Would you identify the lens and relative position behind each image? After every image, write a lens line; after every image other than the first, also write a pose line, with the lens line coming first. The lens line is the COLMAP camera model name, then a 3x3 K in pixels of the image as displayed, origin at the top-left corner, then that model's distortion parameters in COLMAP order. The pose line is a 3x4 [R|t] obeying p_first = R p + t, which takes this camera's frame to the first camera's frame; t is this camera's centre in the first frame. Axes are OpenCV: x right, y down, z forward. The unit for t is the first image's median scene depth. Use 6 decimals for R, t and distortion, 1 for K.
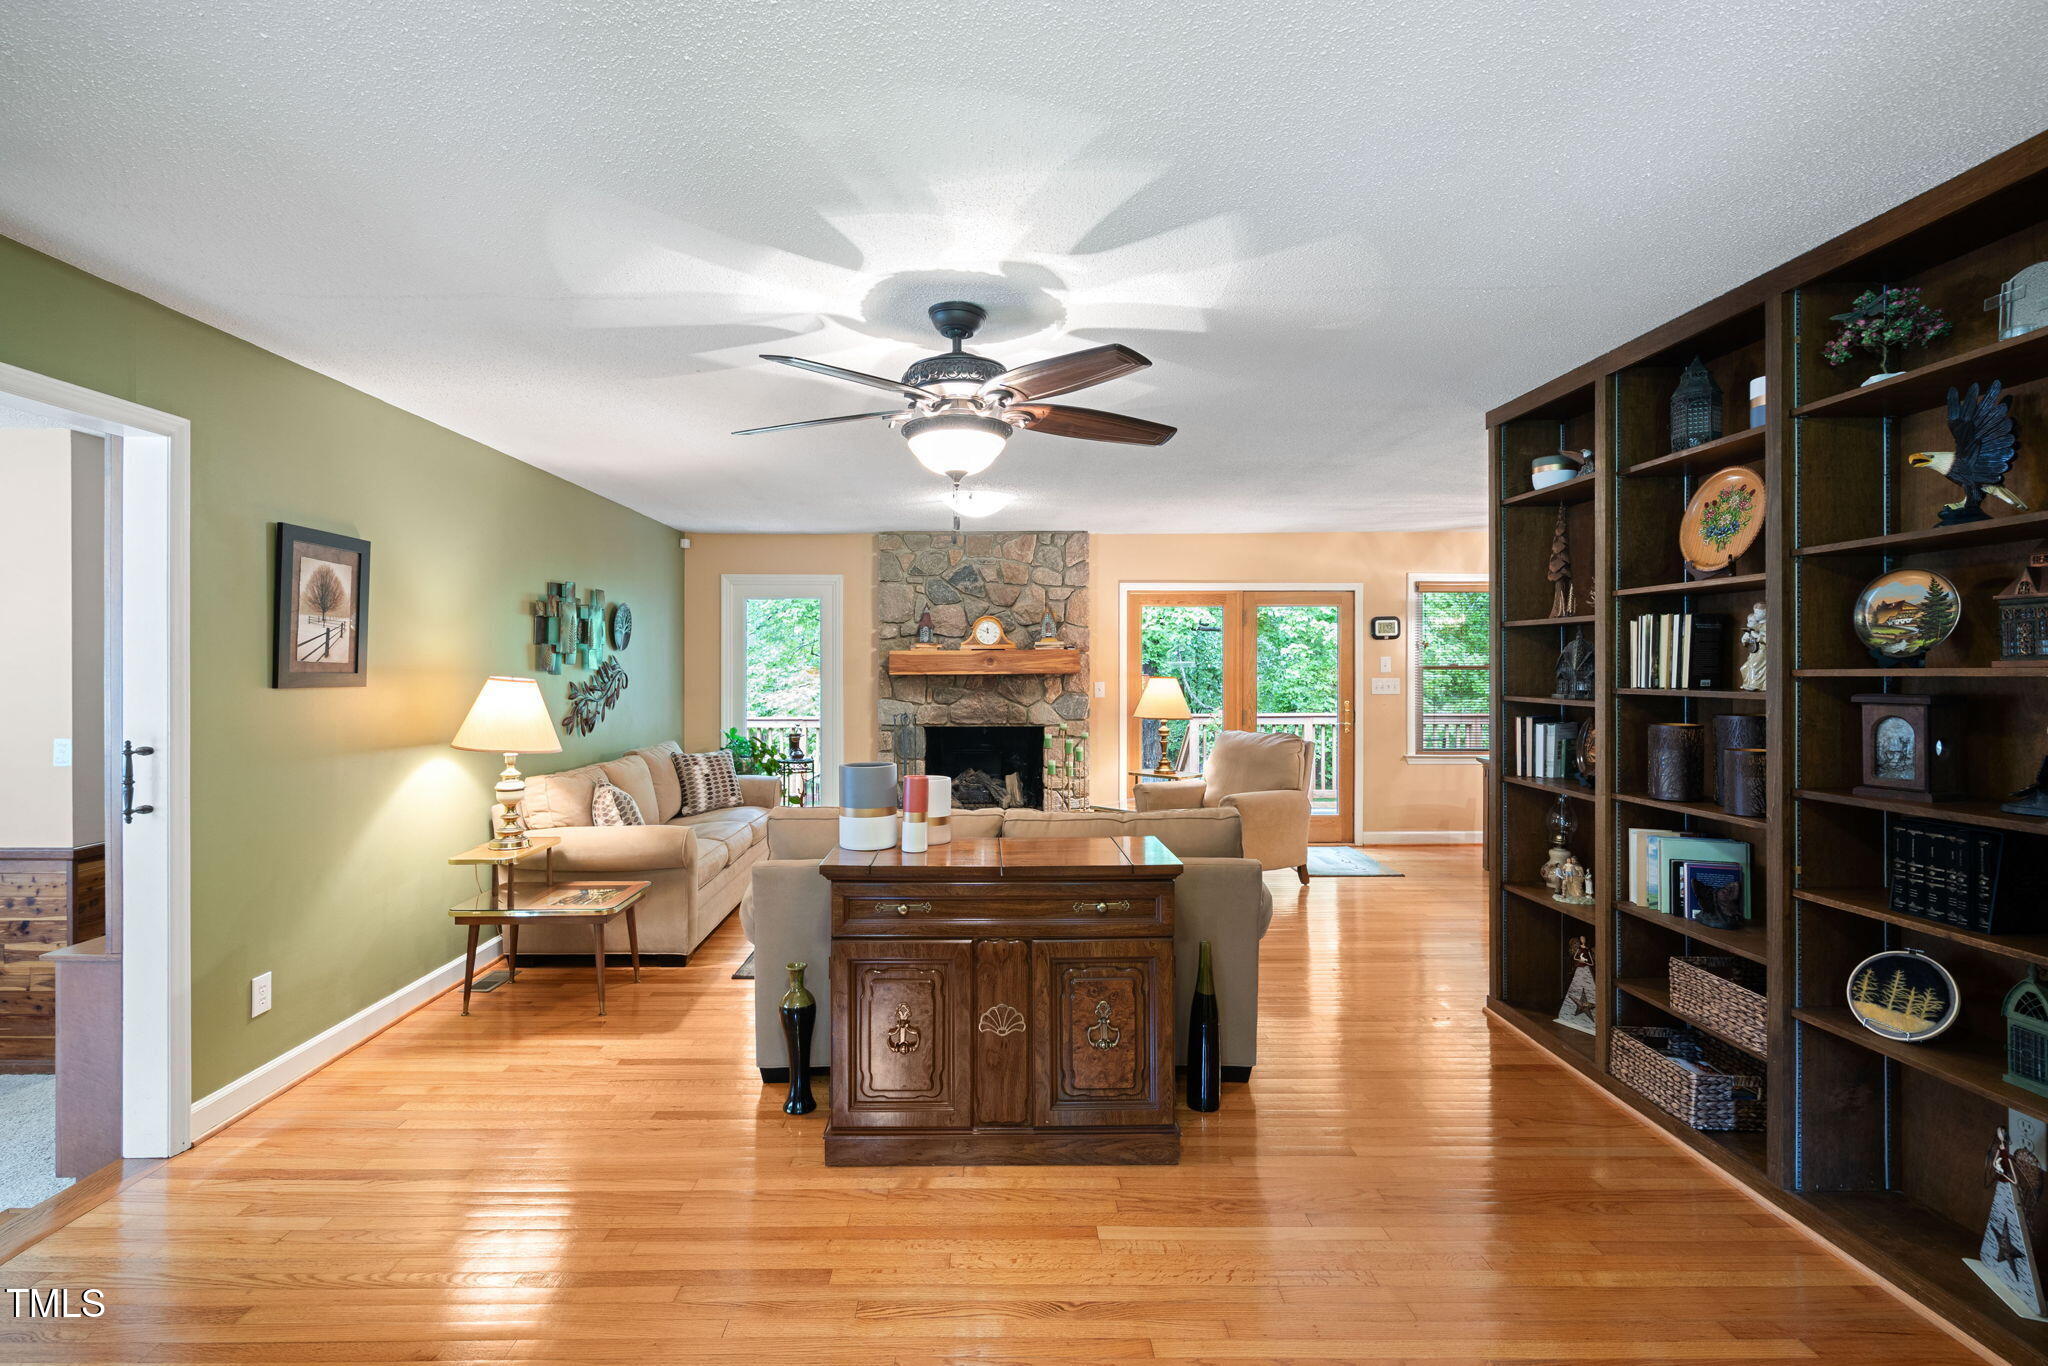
lens RADIAL K [[995.7, 0, 1011.8], [0, 995.7, 674.1], [0, 0, 1]] dist [0.001011, 0.001479]
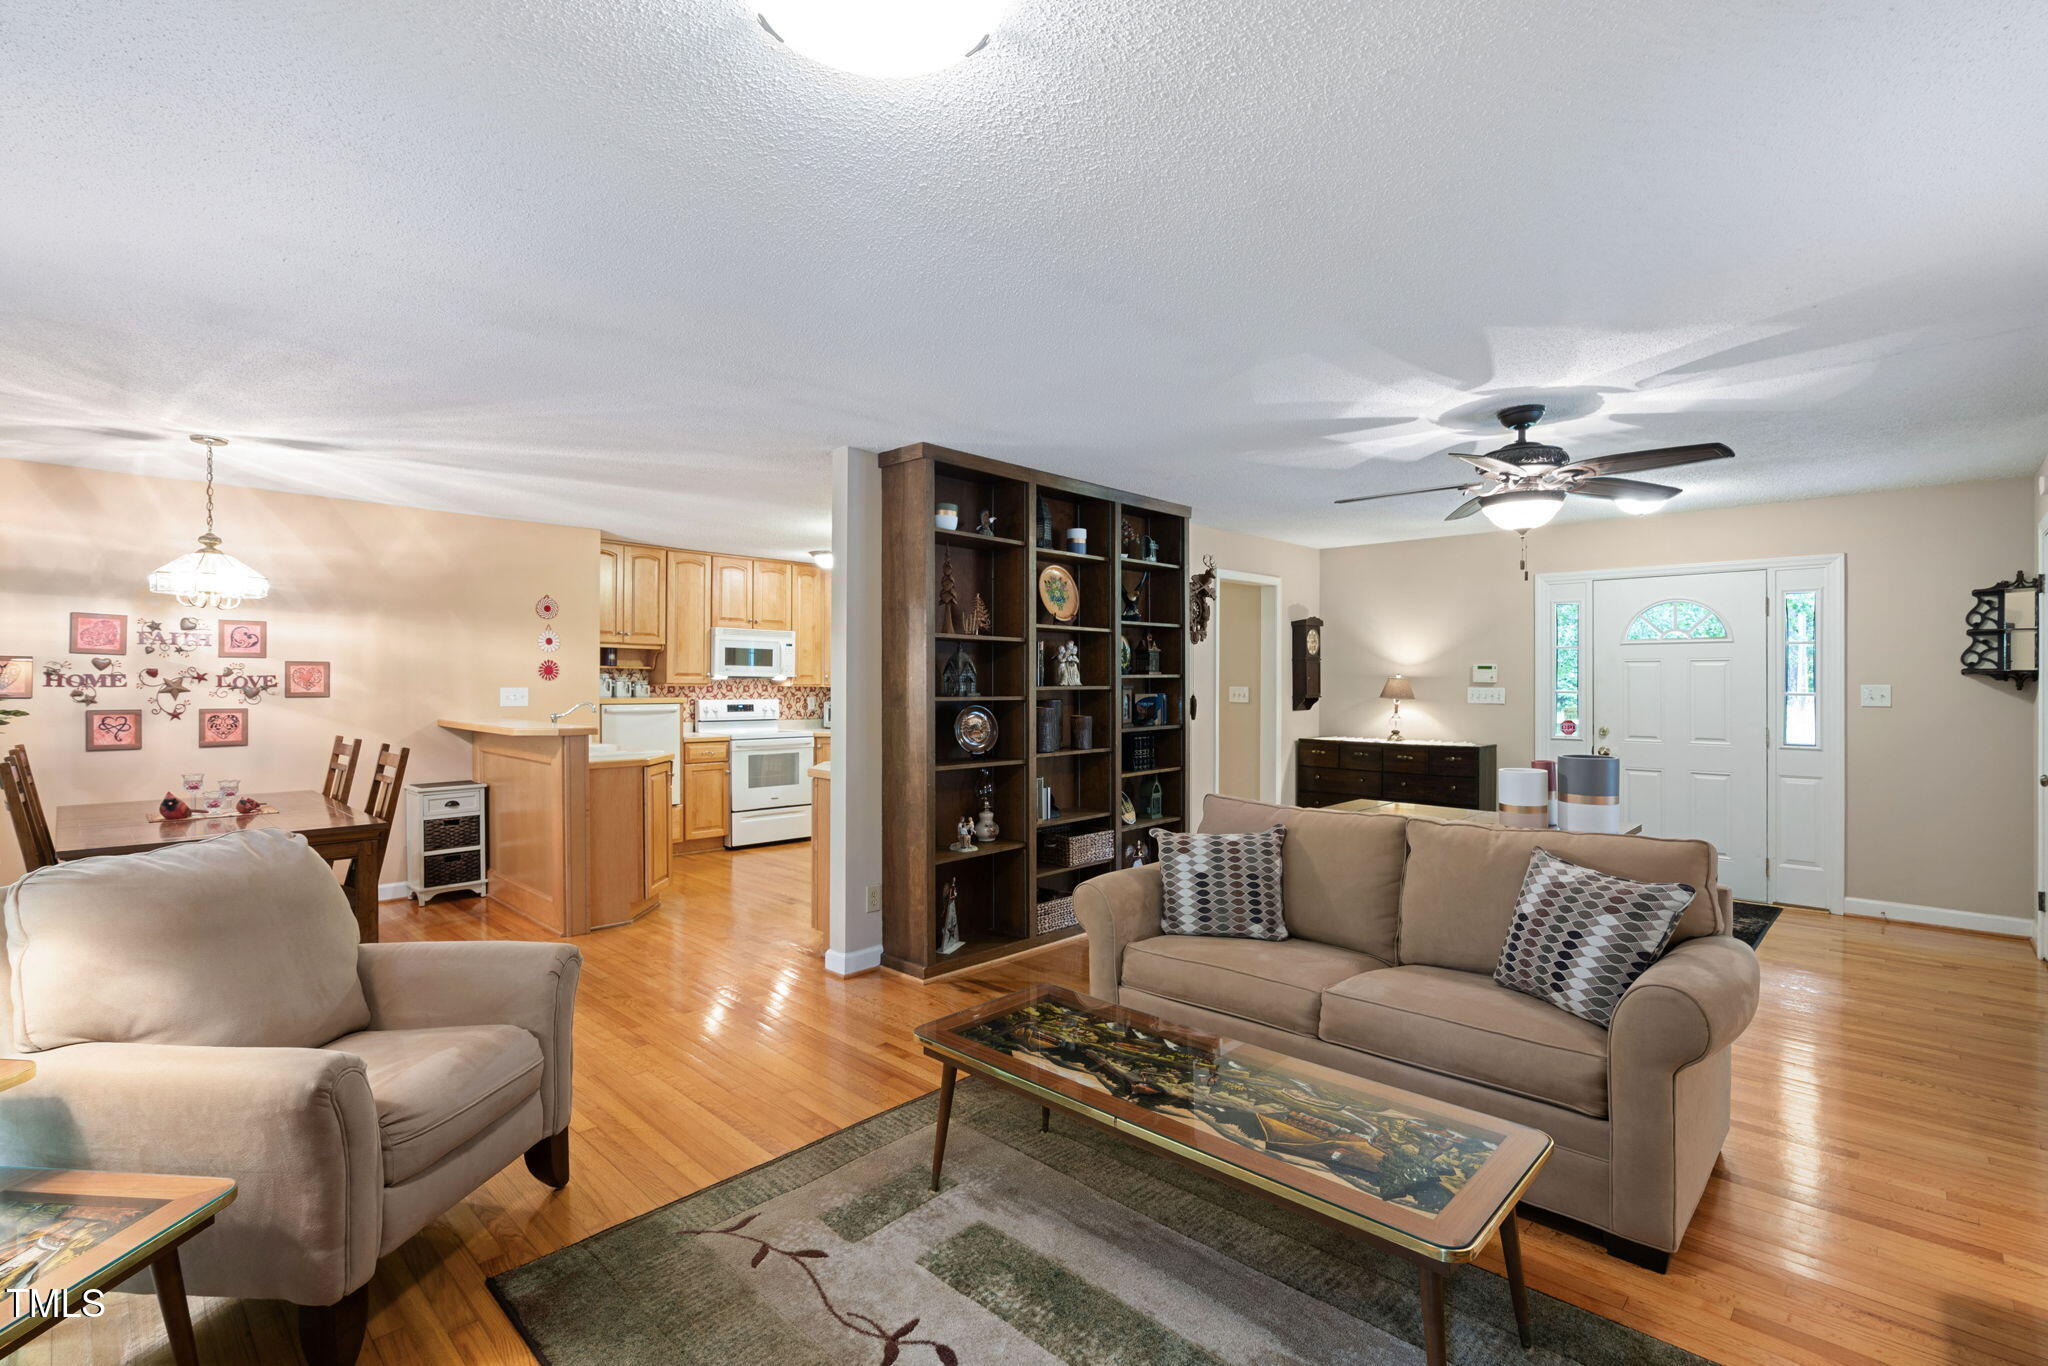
lens RADIAL K [[930.9, 0, 1009.8], [0, 930.9, 693.5], [0, 0, 1]] dist [-0.005405, 0.002601]
pose [[-0.698996, -0.006900, 0.715092, -0.180269], [0.005753, 0.999867, 0.015272, 0.000105], [-0.715102, 0.014789, -0.698864, 0.902535]]
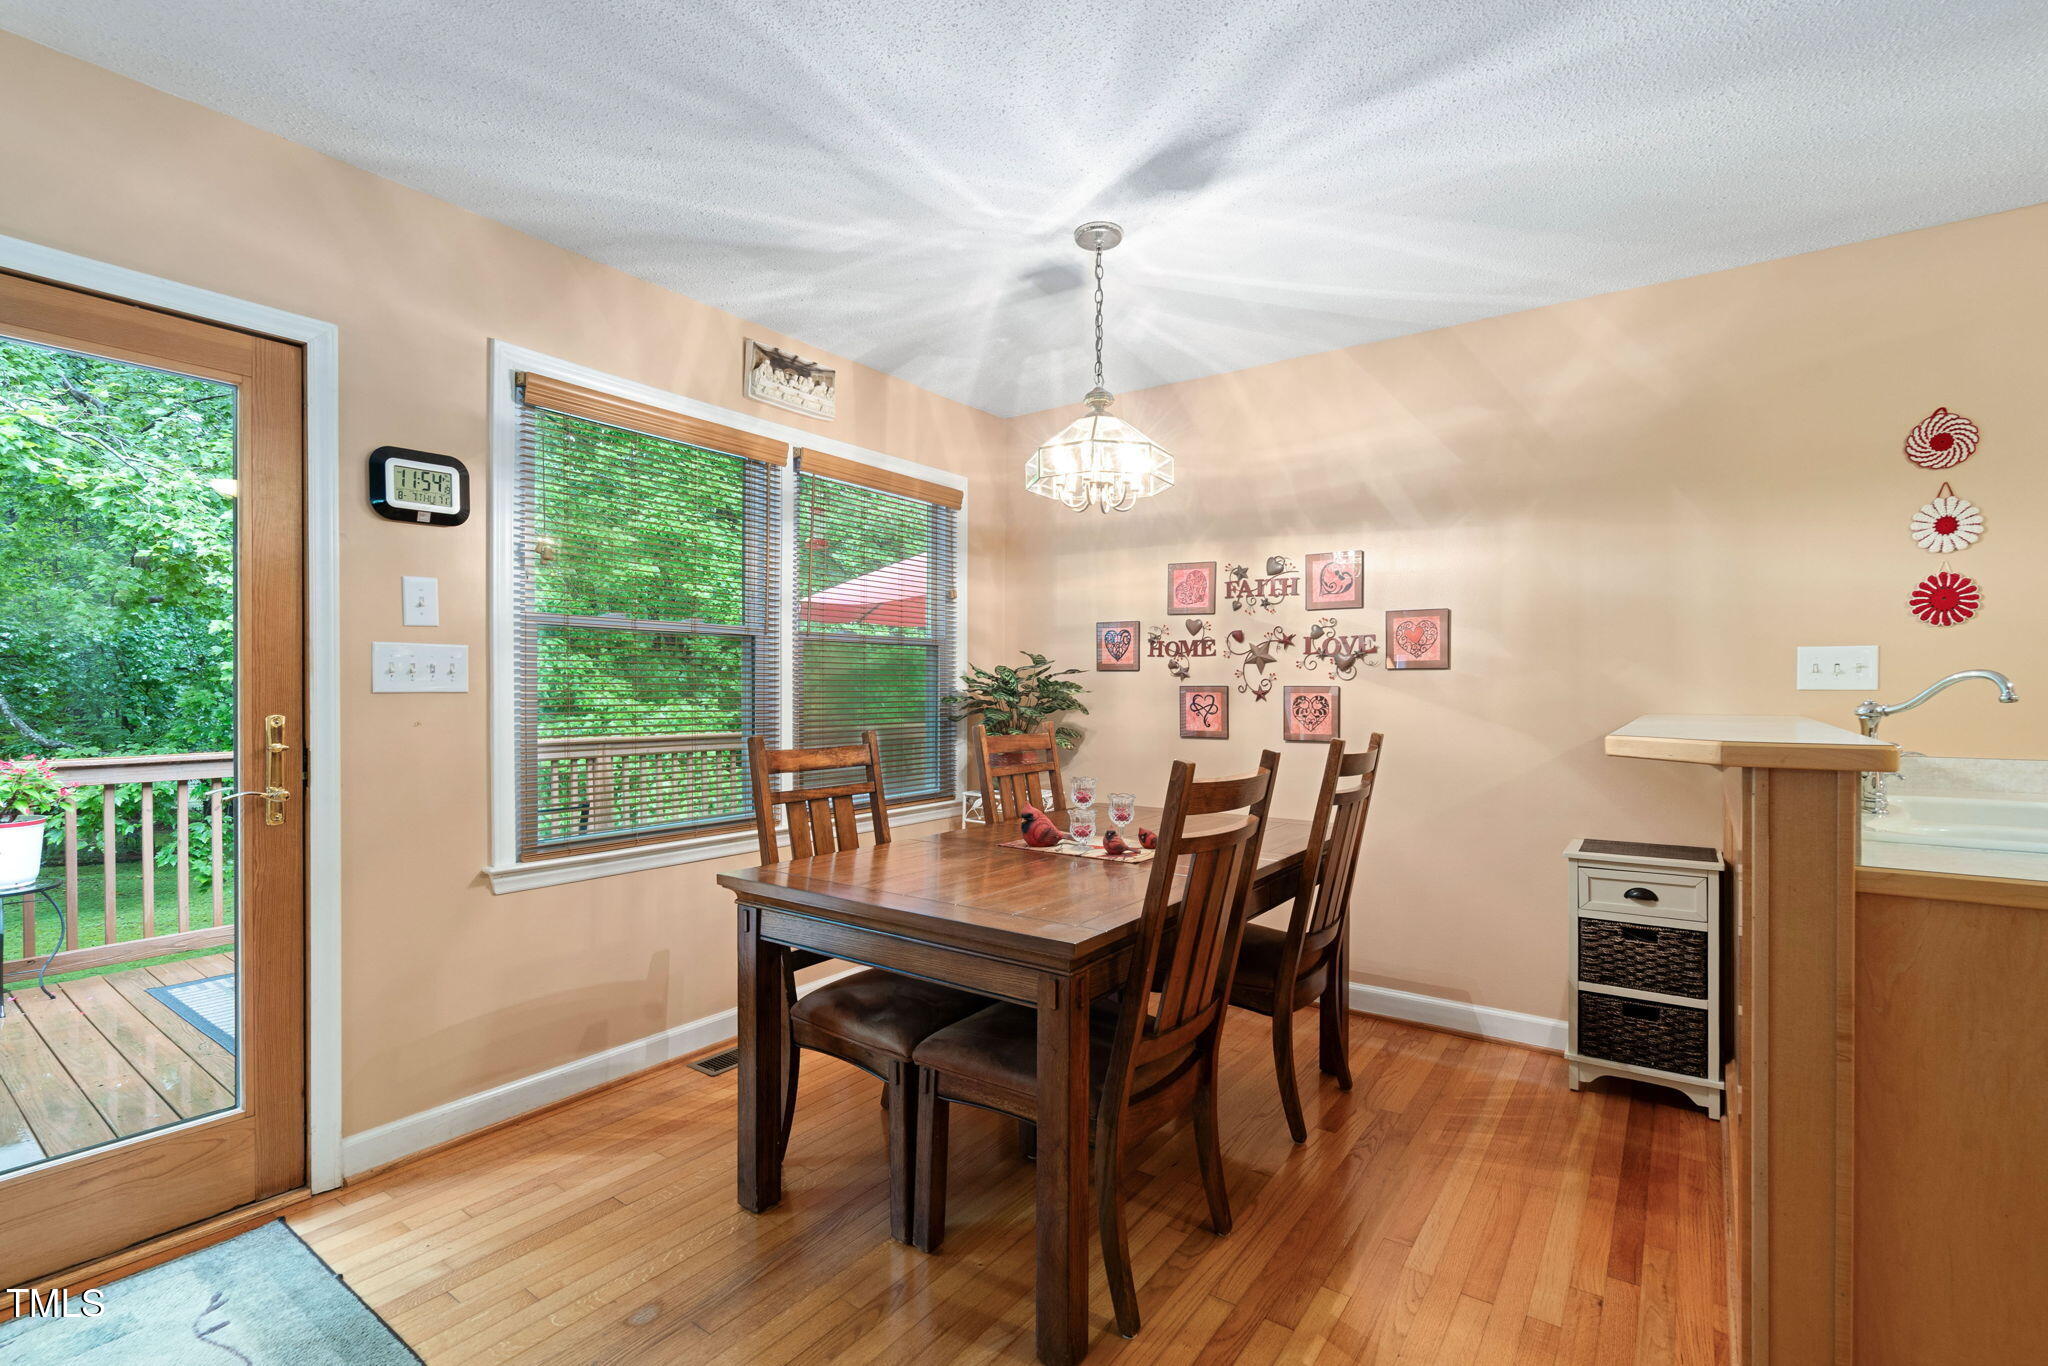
lens RADIAL K [[930.9, 0, 1019.8], [0, 930.9, 698.2], [0, 0, 1]] dist [-0.005405, 0.002601]
pose [[0.596016, -0.004811, 0.802958, 0.254503], [0.003850, 0.999988, 0.003134, 0.022352], [-0.802963, 0.001224, 0.596027, 0.678944]]
